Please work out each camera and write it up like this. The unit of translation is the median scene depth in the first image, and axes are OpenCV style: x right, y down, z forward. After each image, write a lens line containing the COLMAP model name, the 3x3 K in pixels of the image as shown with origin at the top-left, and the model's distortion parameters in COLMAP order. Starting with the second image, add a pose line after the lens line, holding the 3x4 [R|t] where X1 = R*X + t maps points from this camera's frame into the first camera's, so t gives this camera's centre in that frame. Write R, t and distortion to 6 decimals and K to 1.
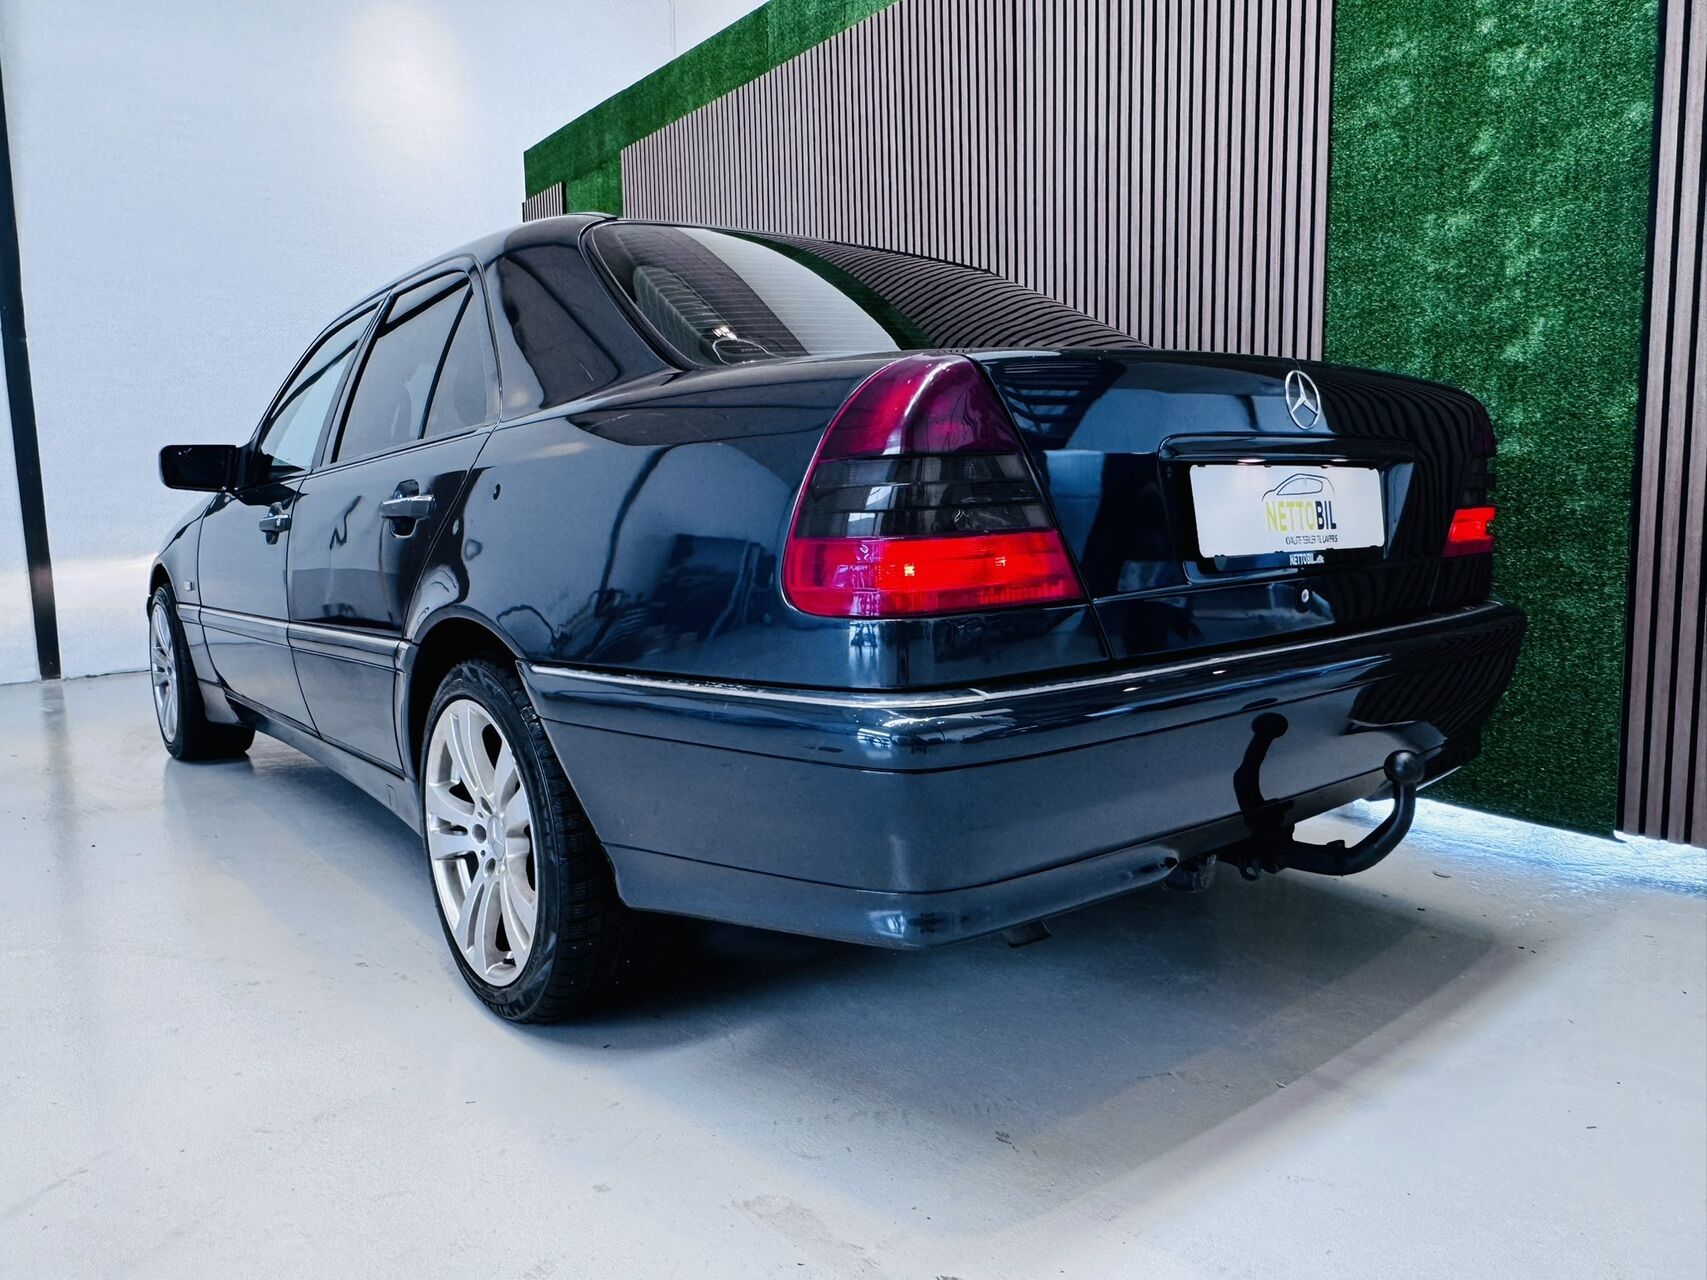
lens RADIAL K [[1186.8, 0, 859.0], [0, 1186.8, 629.0], [0, 0, 1]] dist [0.017934, -0.017227]
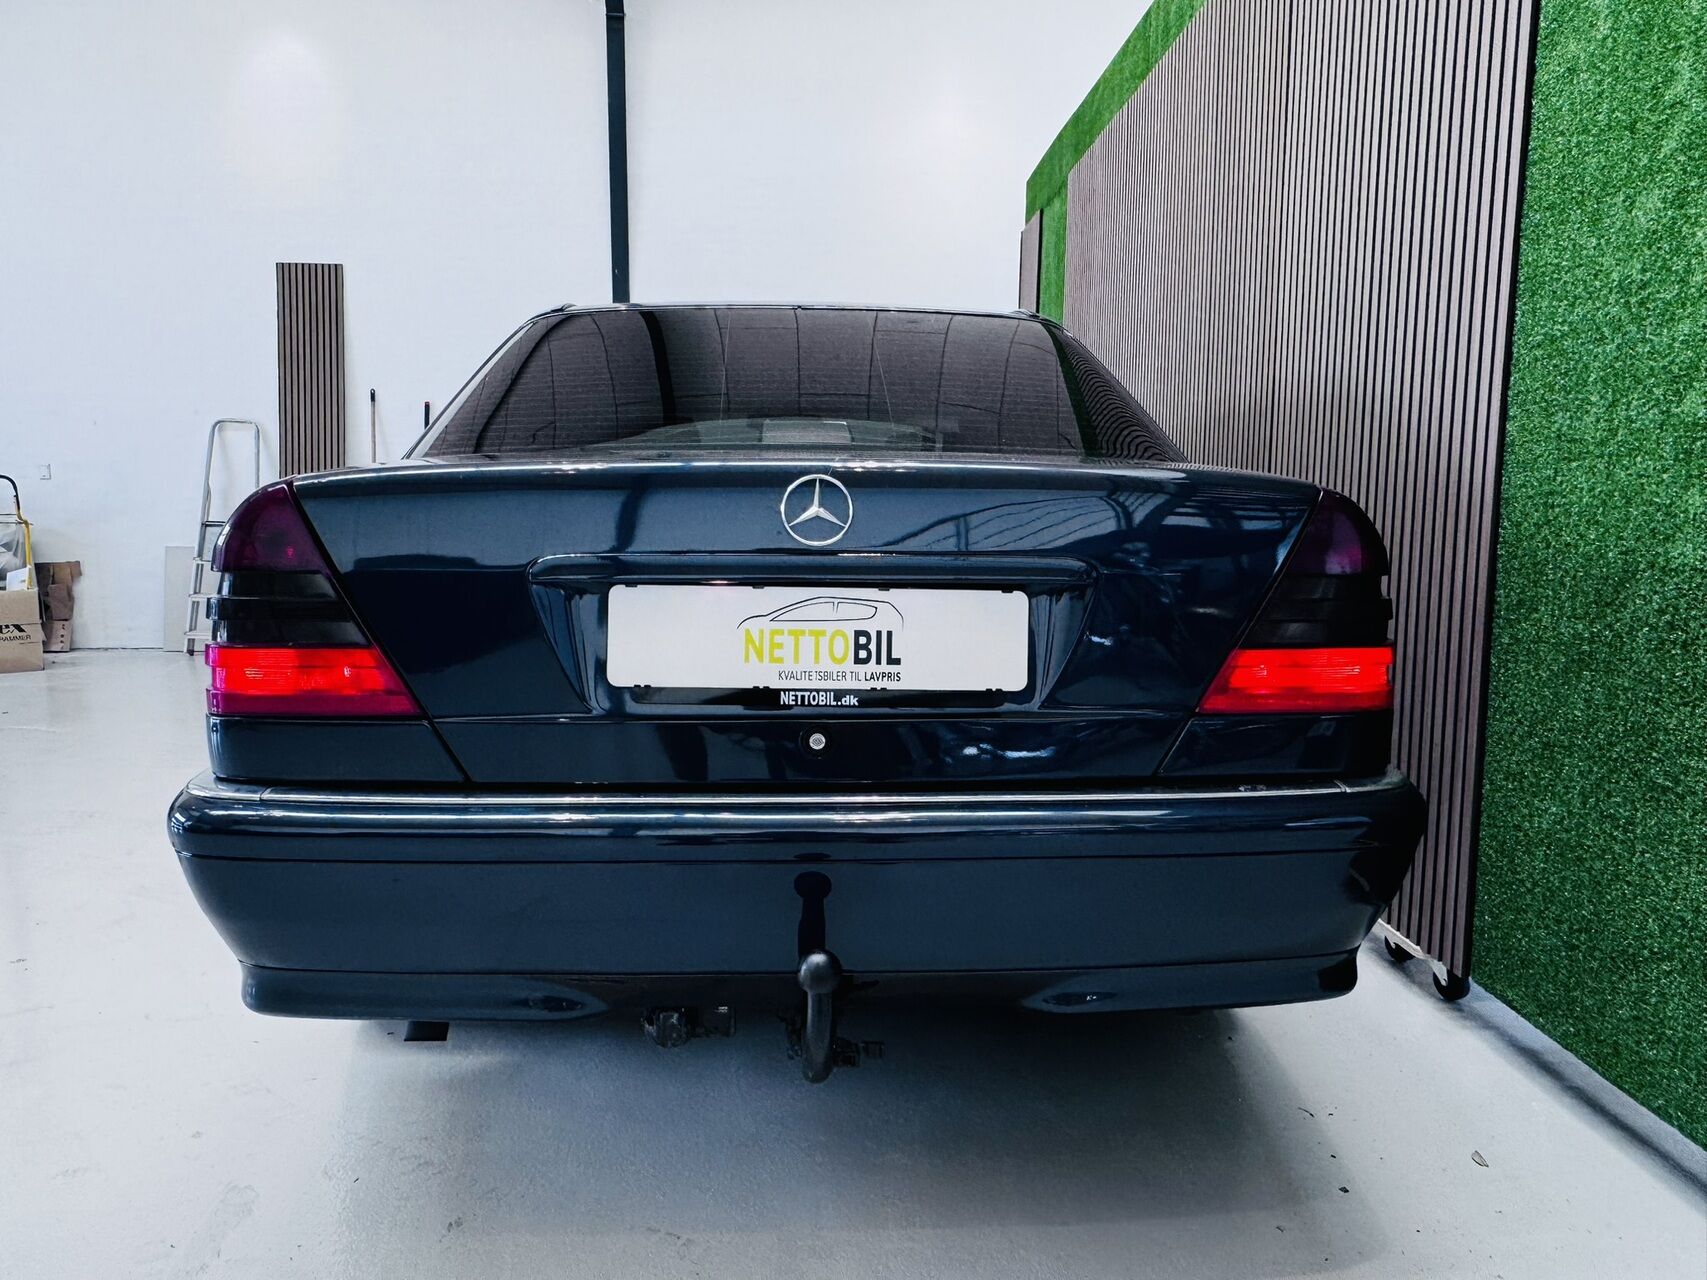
lens RADIAL K [[1186.8, 0, 851.0], [0, 1186.8, 638.5], [0, 0, 1]] dist [0.017934, -0.017227]
pose [[0.804014, 0.099668, -0.586198, 0.571198], [-0.093353, 0.994785, 0.041098, -0.089138], [0.587237, 0.021680, 0.809125, 0.214684]]
